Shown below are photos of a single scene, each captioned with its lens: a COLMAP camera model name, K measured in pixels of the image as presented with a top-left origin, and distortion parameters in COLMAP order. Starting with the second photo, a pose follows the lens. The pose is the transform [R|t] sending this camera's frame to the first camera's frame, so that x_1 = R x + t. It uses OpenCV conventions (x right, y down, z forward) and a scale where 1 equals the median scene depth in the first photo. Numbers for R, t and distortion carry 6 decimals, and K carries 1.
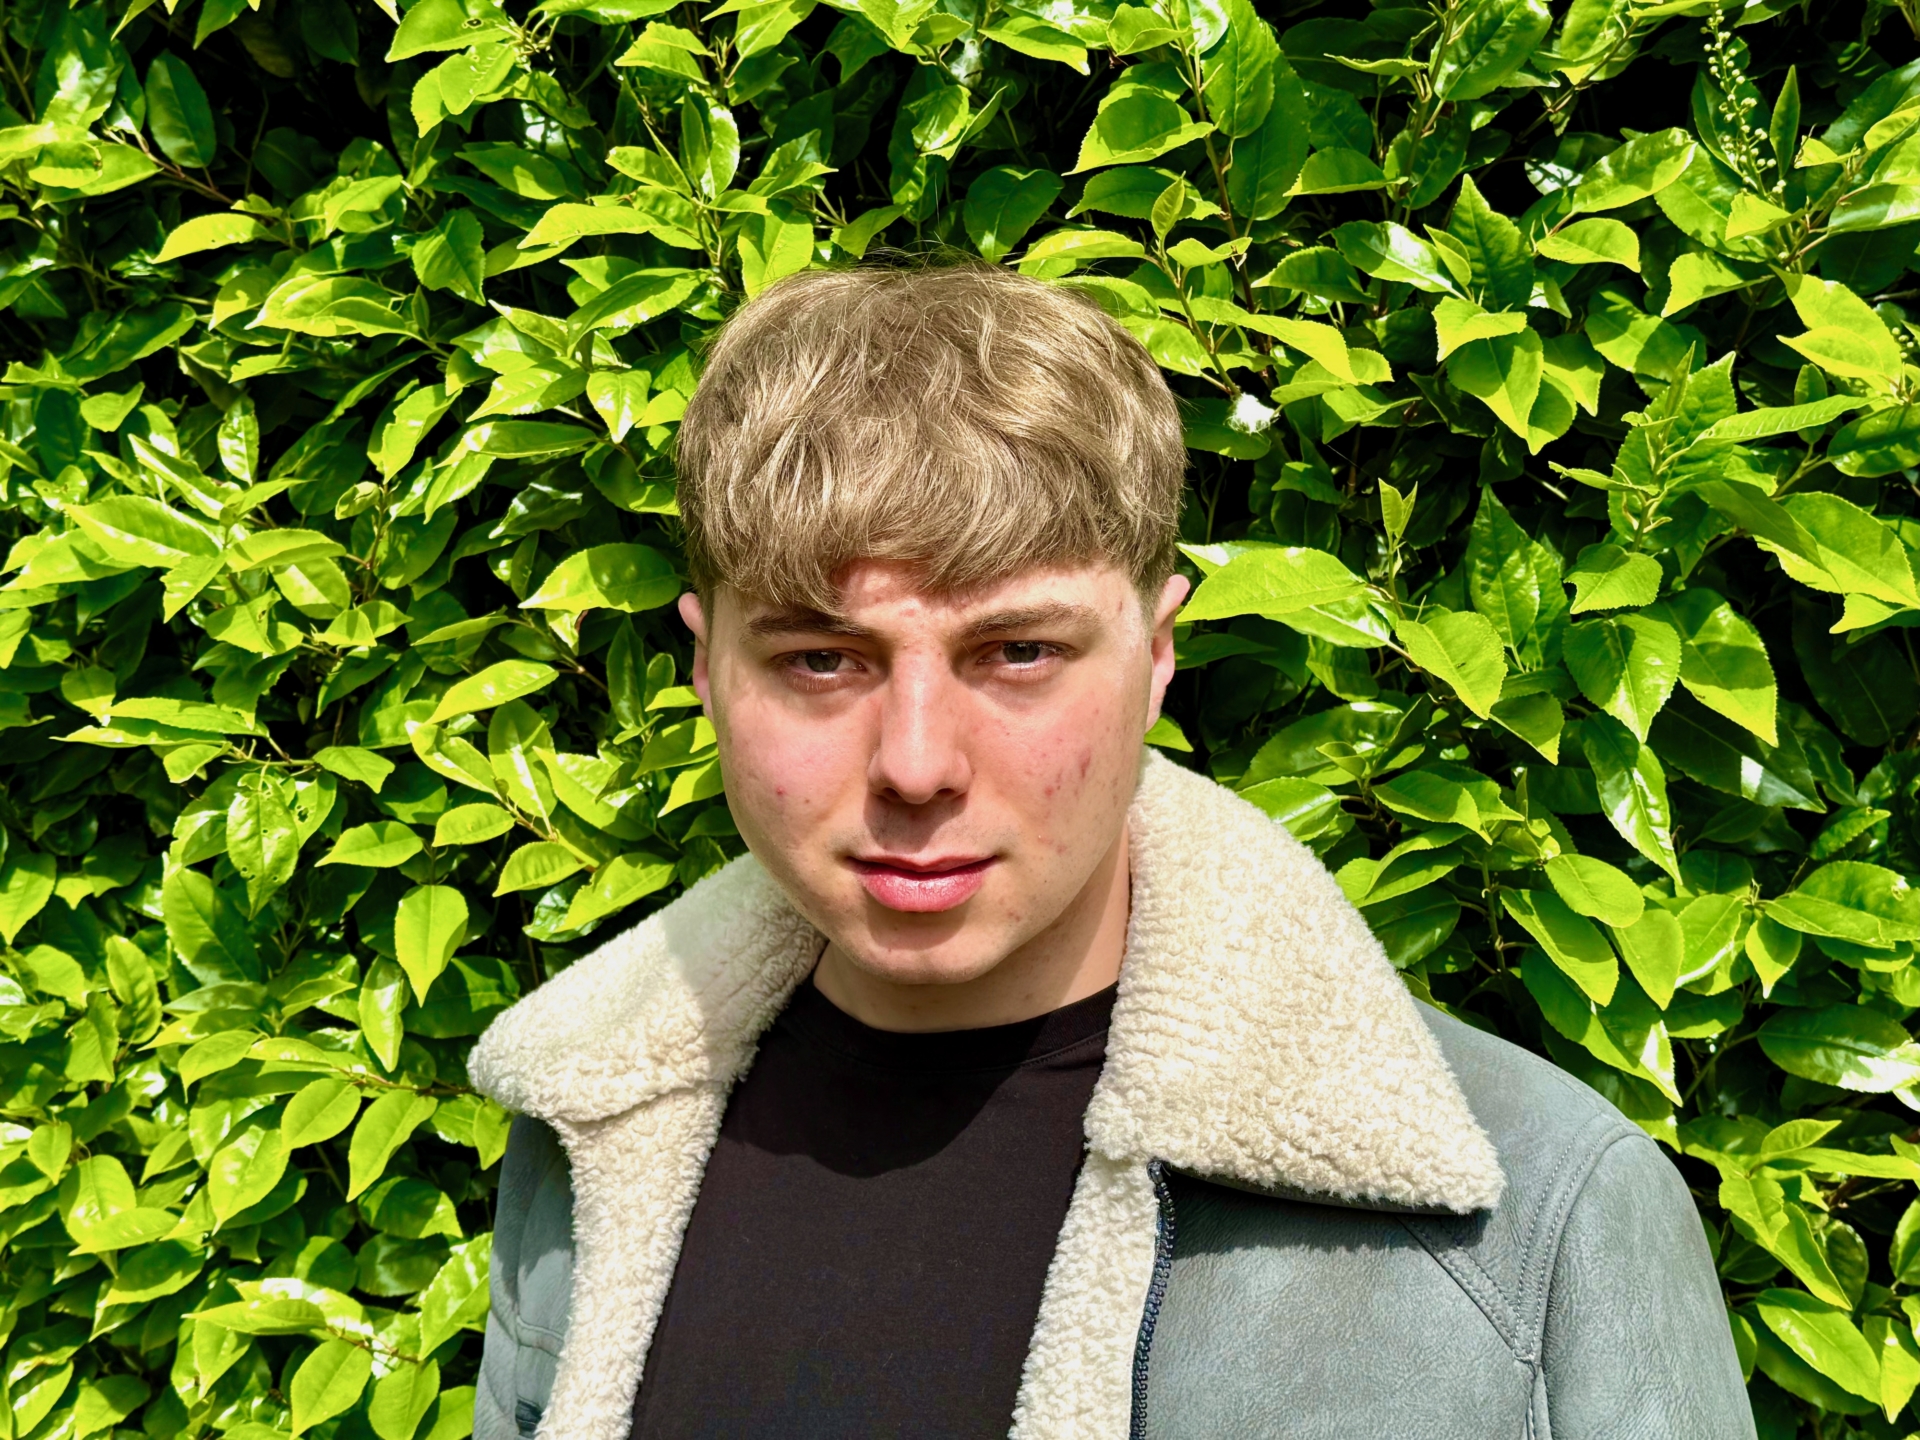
lens RADIAL K [[2002.6, 0, 960.0], [0, 2002.6, 720.0], [0, 0, 1]] dist [0.013244, 0.006004]
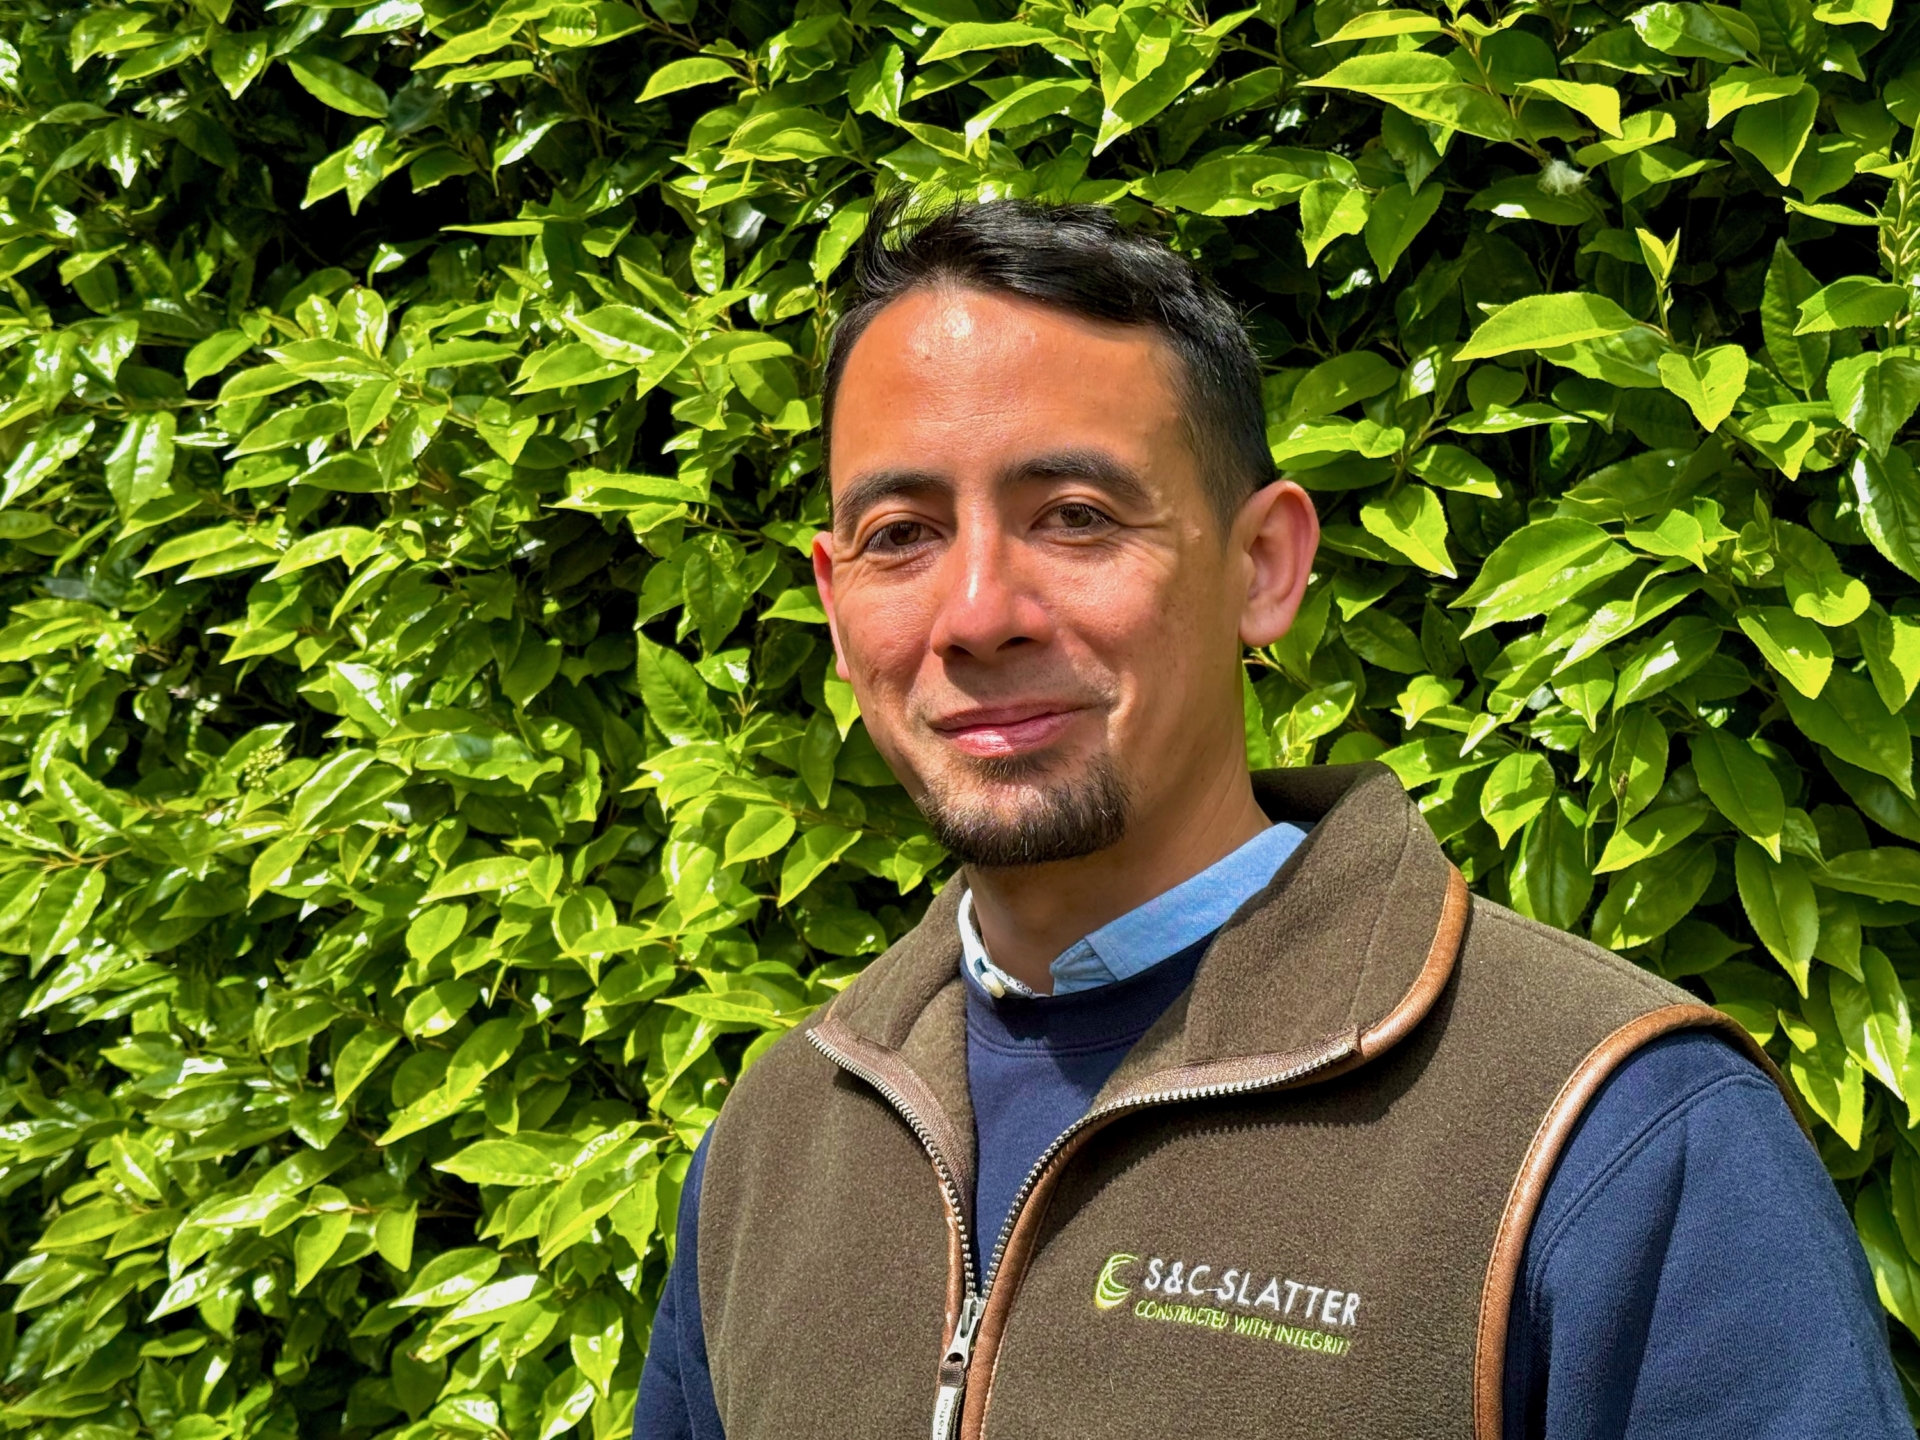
lens RADIAL K [[2434.5, 0, 960.0], [0, 2434.5, 720.0], [0, 0, 1]] dist [0.001109, -0.562223]
pose [[0.959959, 0.011327, -0.279910, 0.172628], [-0.006472, 0.999812, 0.018264, 0.099851], [0.280065, -0.015722, 0.959852, -0.293033]]
